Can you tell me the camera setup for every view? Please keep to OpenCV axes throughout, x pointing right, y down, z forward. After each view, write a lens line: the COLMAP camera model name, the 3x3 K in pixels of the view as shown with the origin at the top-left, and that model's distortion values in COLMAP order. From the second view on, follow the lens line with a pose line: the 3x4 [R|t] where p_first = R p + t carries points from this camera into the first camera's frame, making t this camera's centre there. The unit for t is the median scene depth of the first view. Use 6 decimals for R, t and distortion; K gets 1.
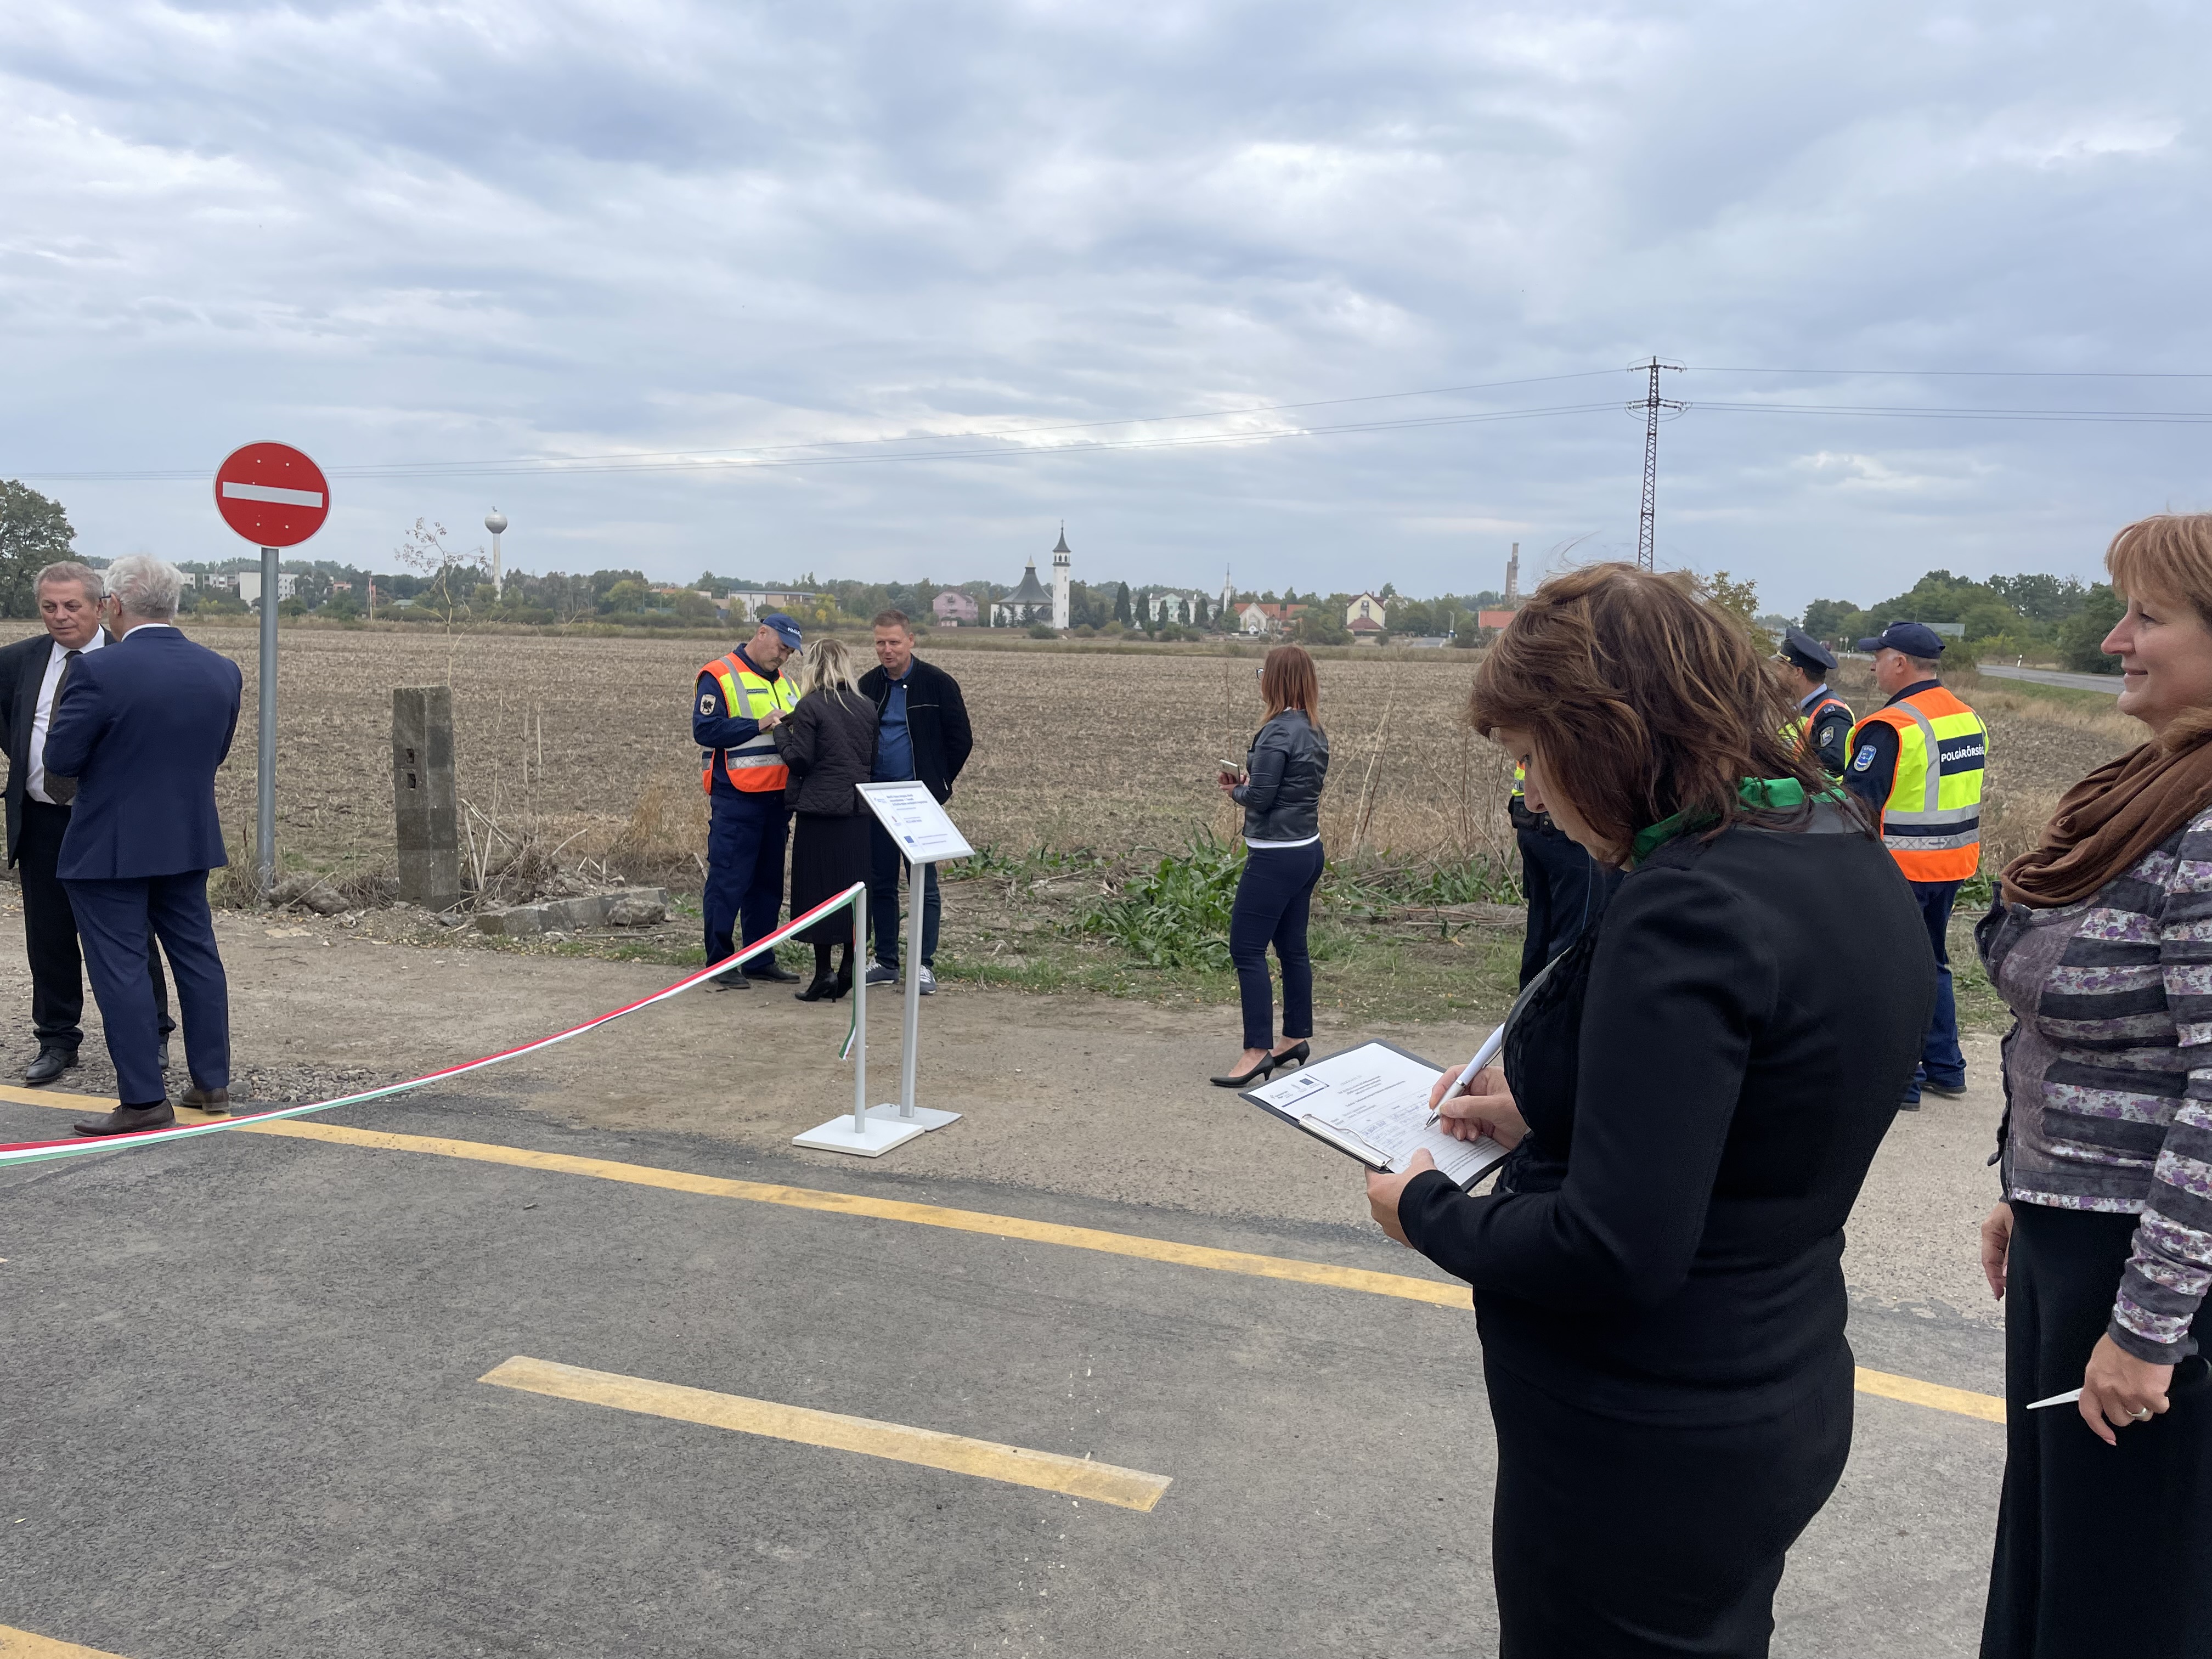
lens RADIAL K [[1657.4, 0, 1123.2], [0, 1657.4, 828.0], [0, 0, 1]] dist [0.084073, -0.105889]
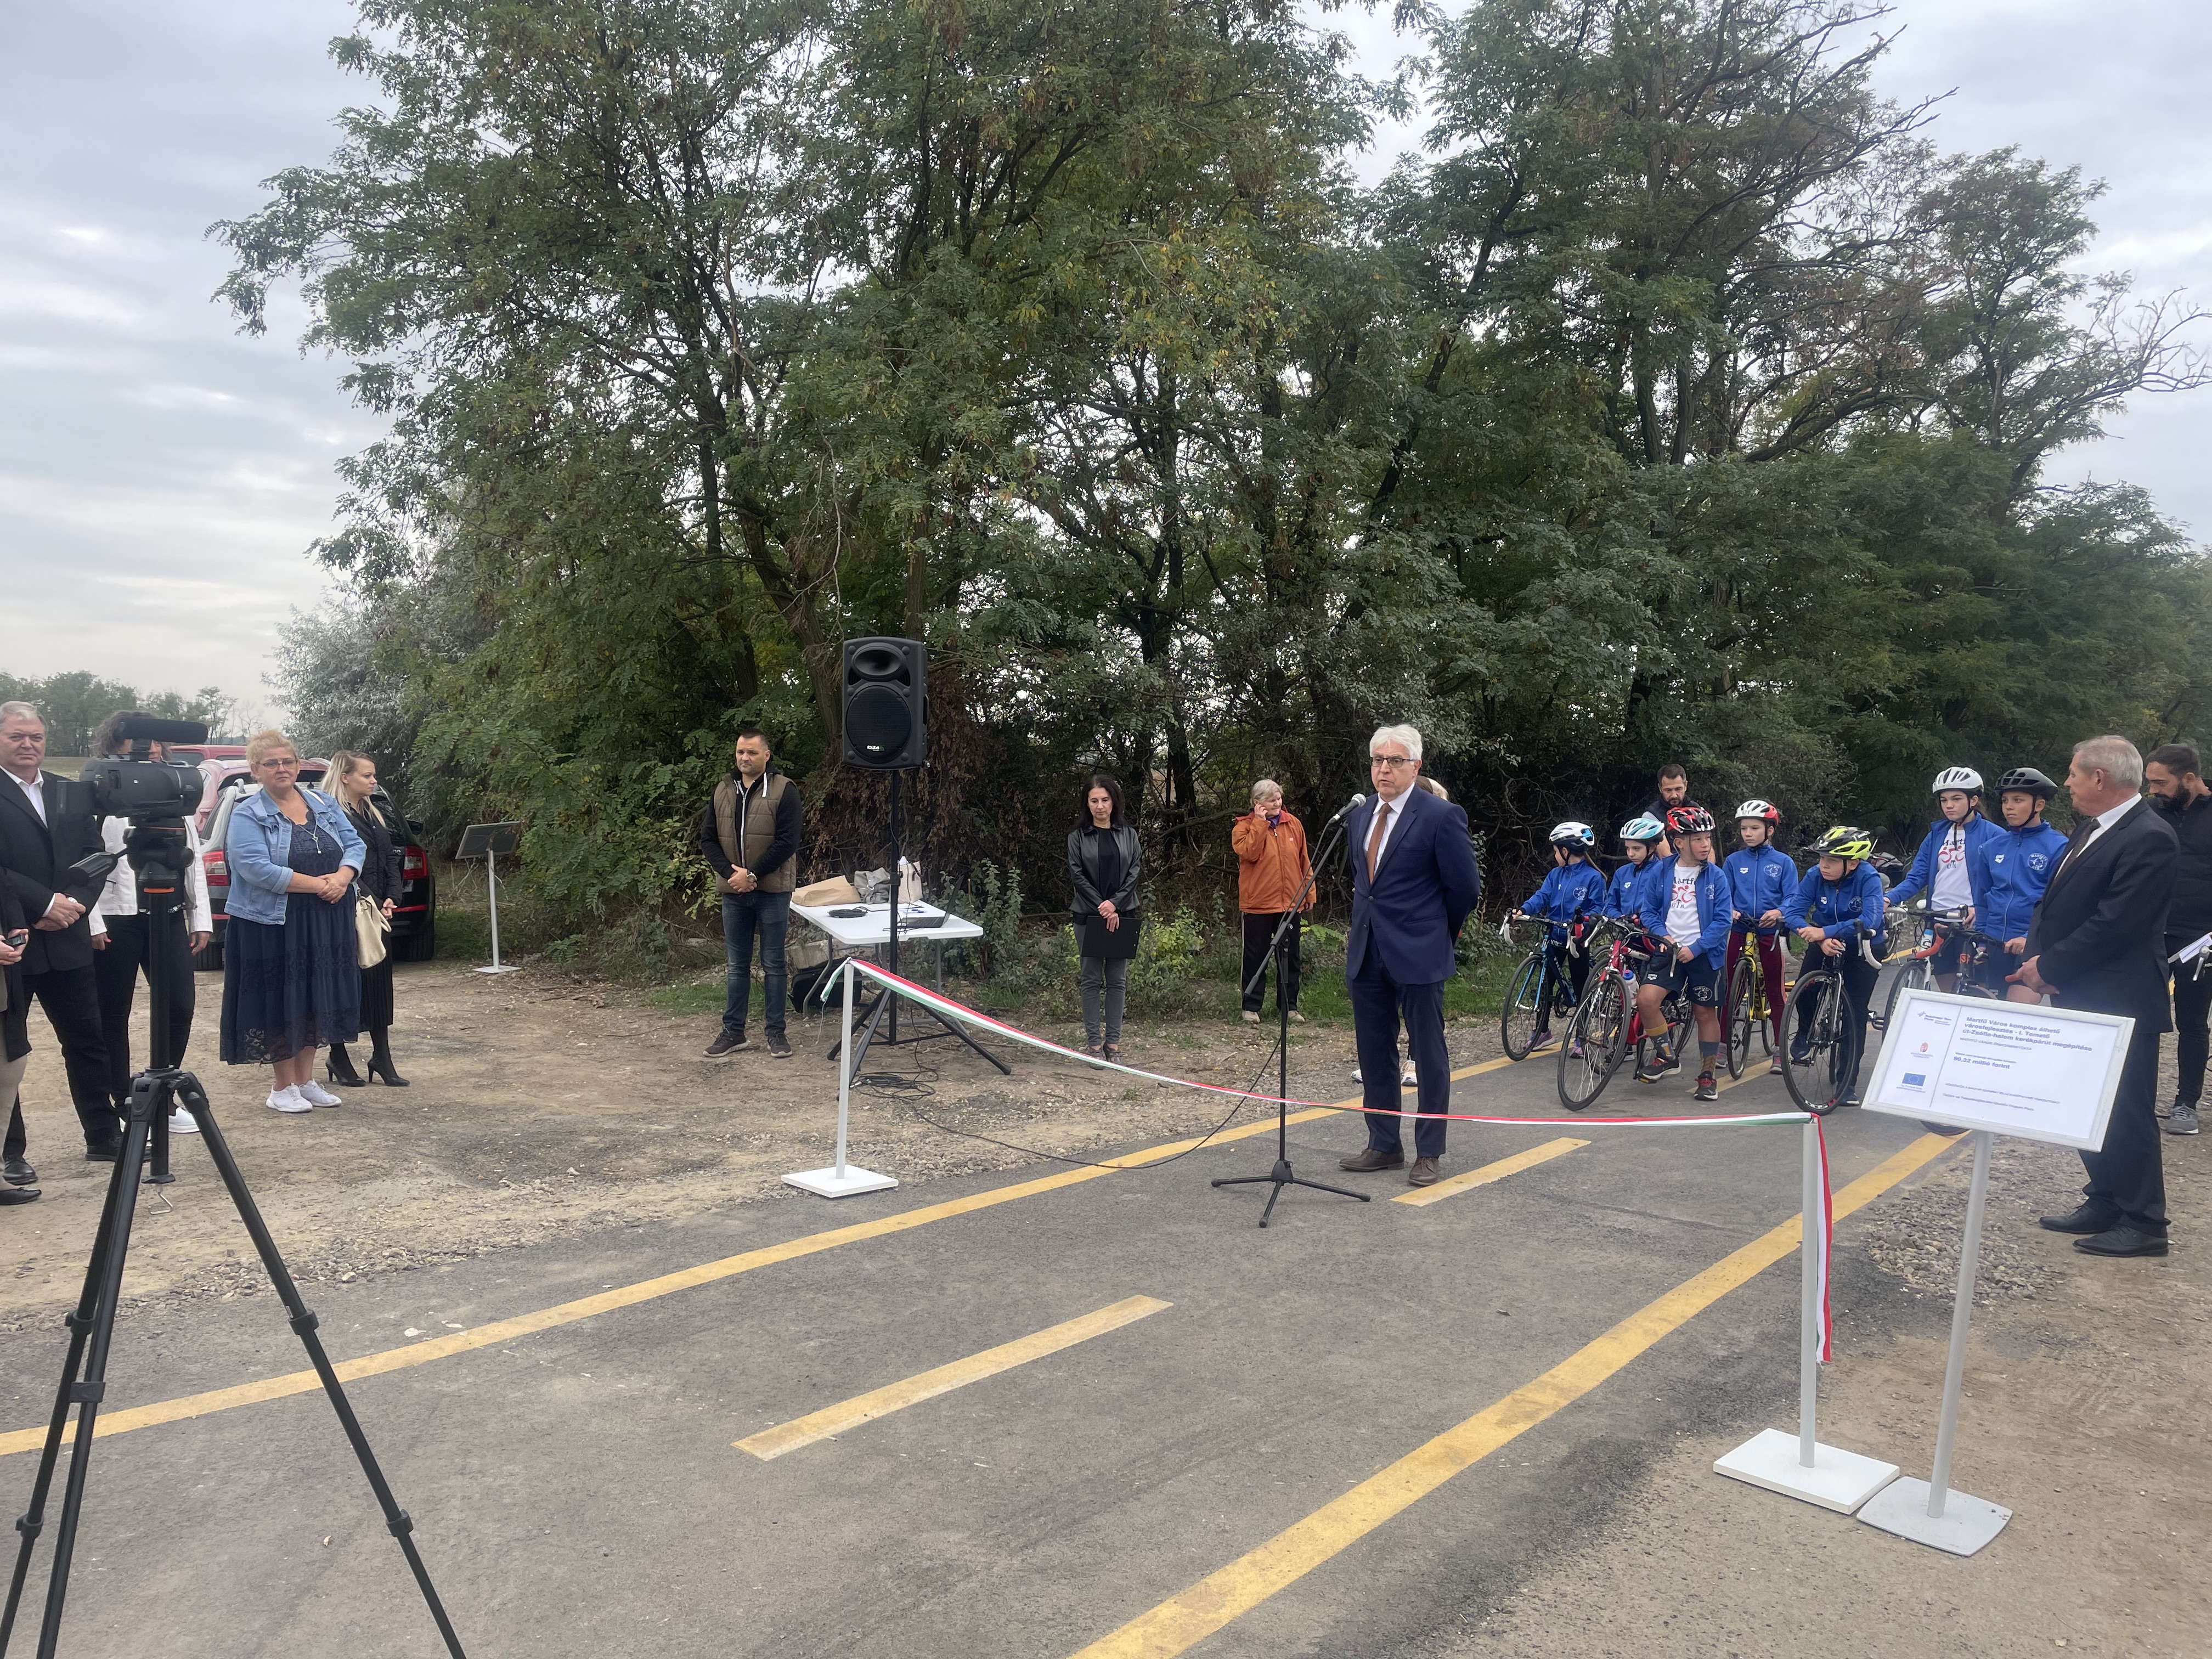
lens RADIAL K [[1657.4, 0, 1114.4], [0, 1657.4, 840.4], [0, 0, 1]] dist [0.084073, -0.105889]
pose [[-0.354906, 0.007985, -0.934868, 0.936421], [-0.127162, 0.990258, 0.056733, -0.130508], [0.926214, 0.139014, -0.350433, 1.411939]]
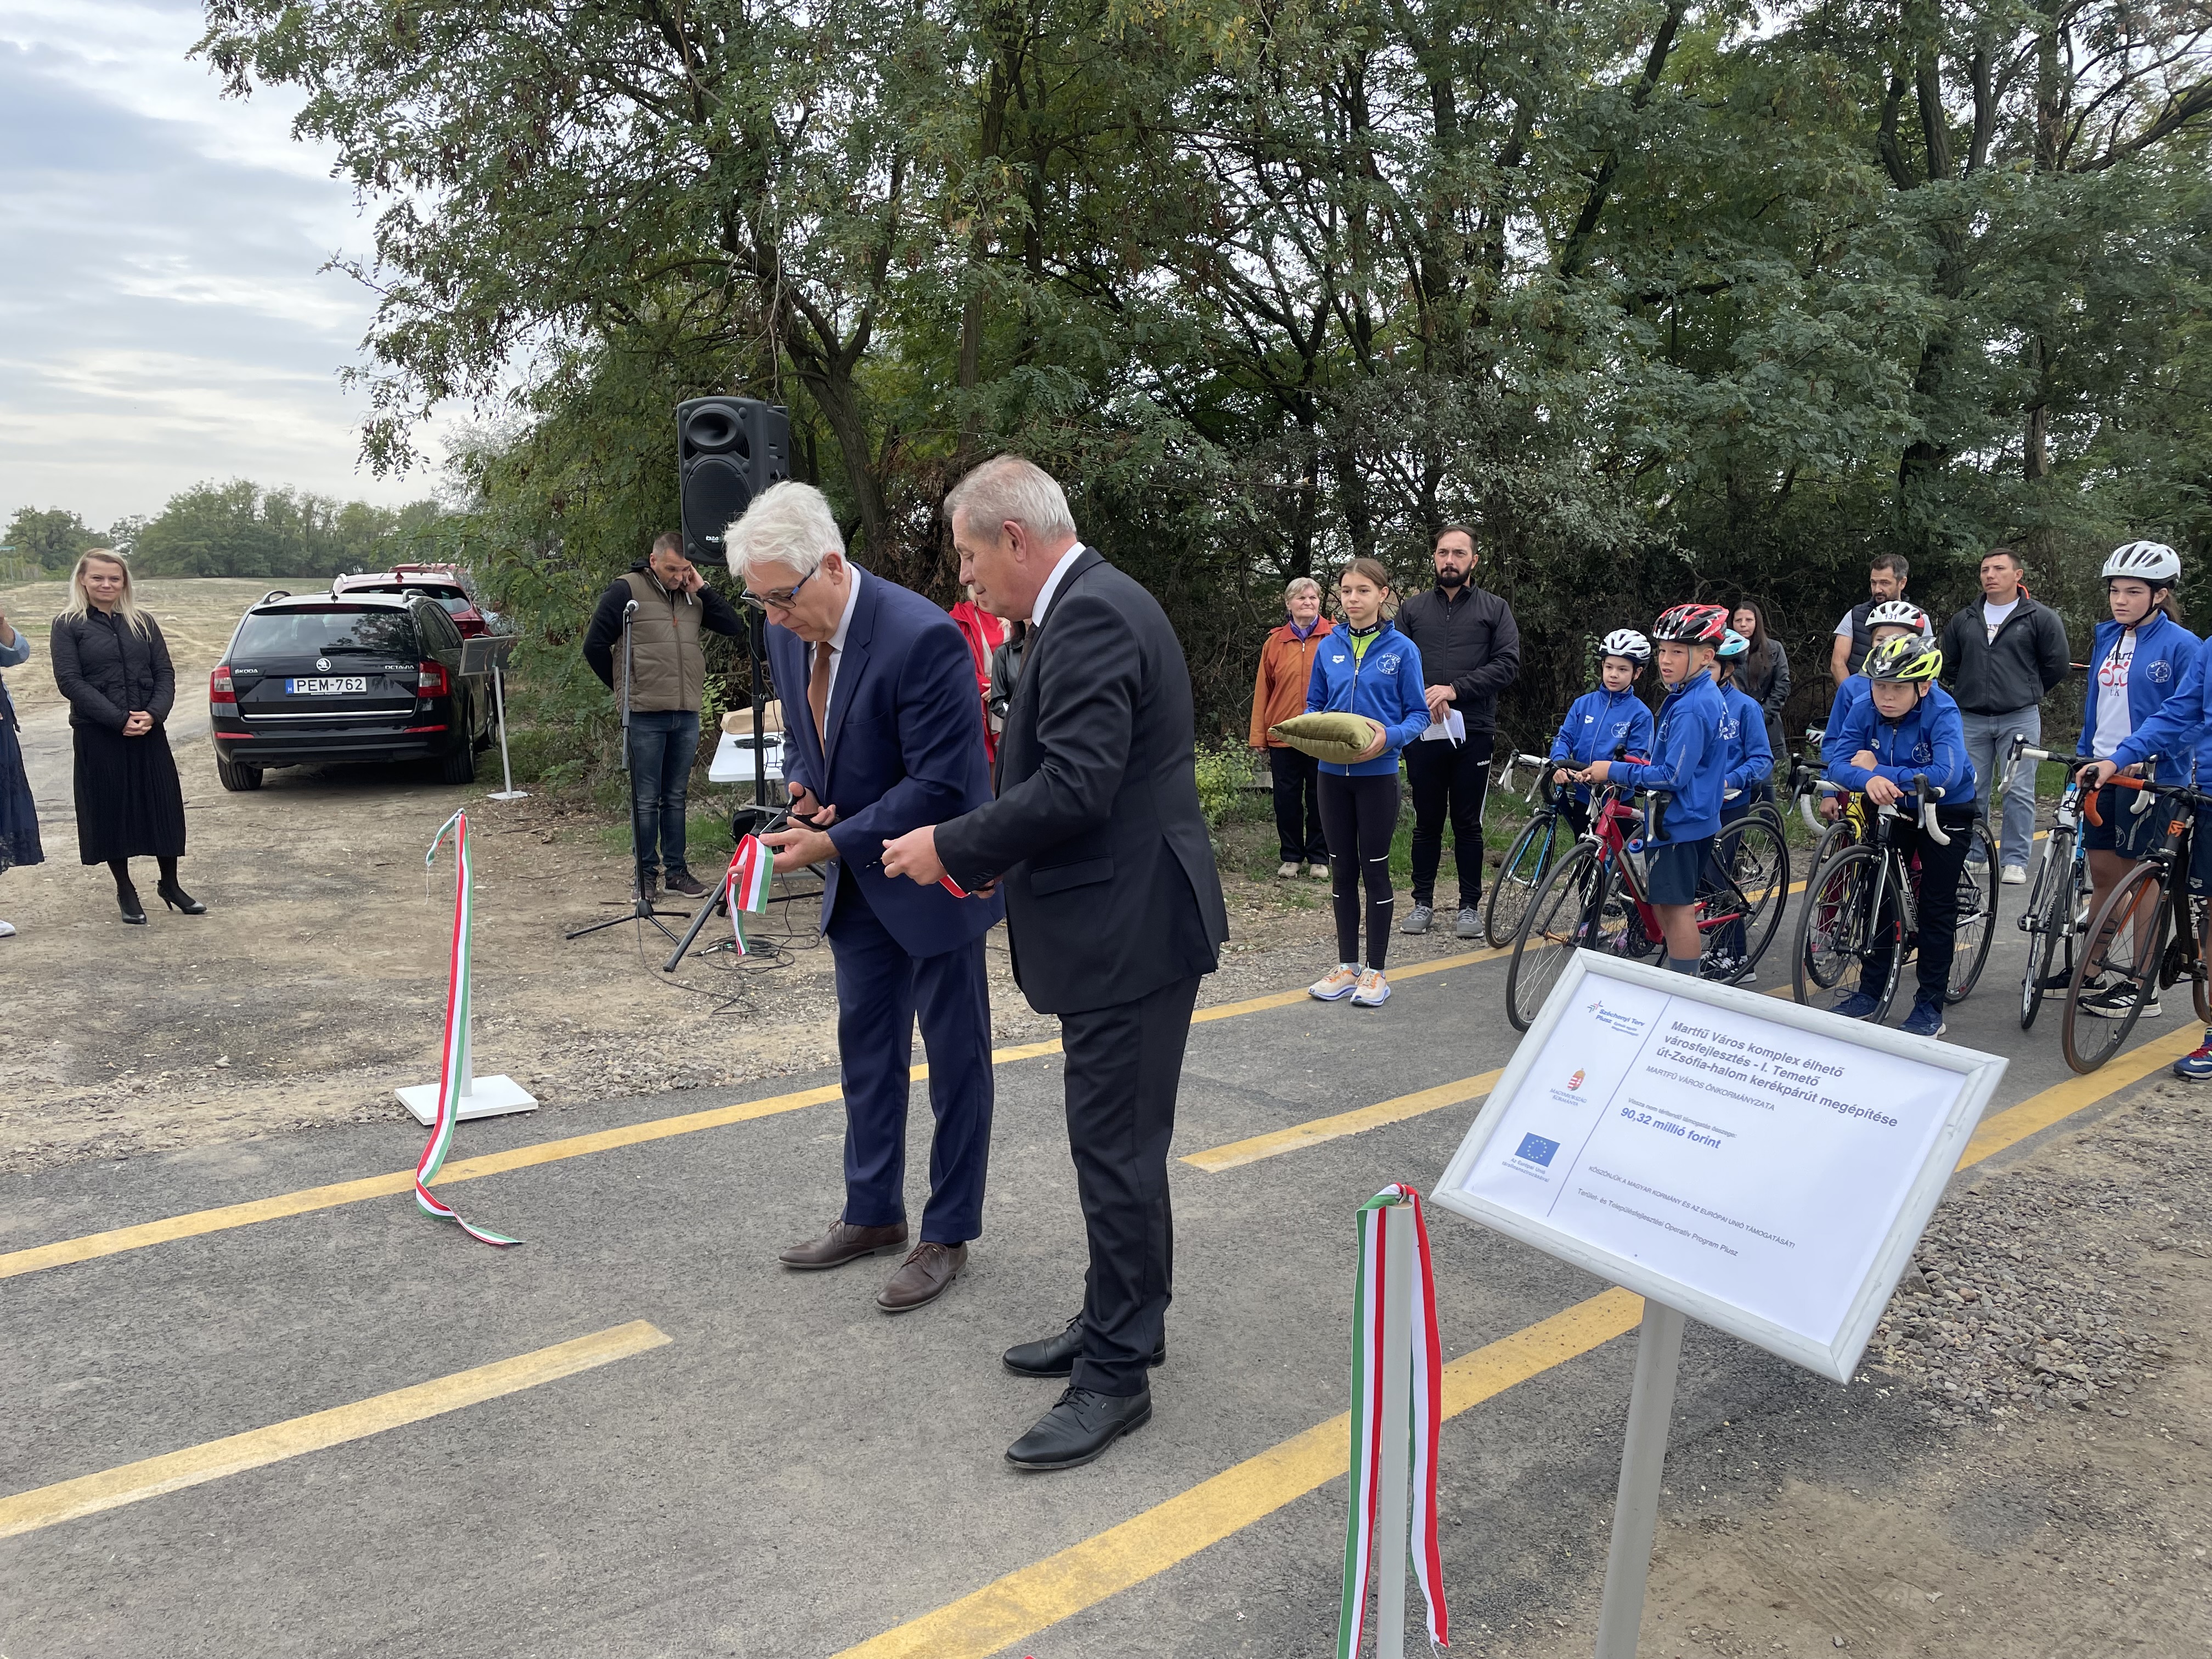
lens RADIAL K [[1657.4, 0, 1102.9], [0, 1657.4, 842.5], [0, 0, 1]] dist [0.084073, -0.105889]
pose [[-0.521433, 0.101345, -0.847253, 0.269030], [-0.114345, 0.975668, 0.187077, -0.152189], [0.845596, 0.194427, -0.497157, 1.641606]]
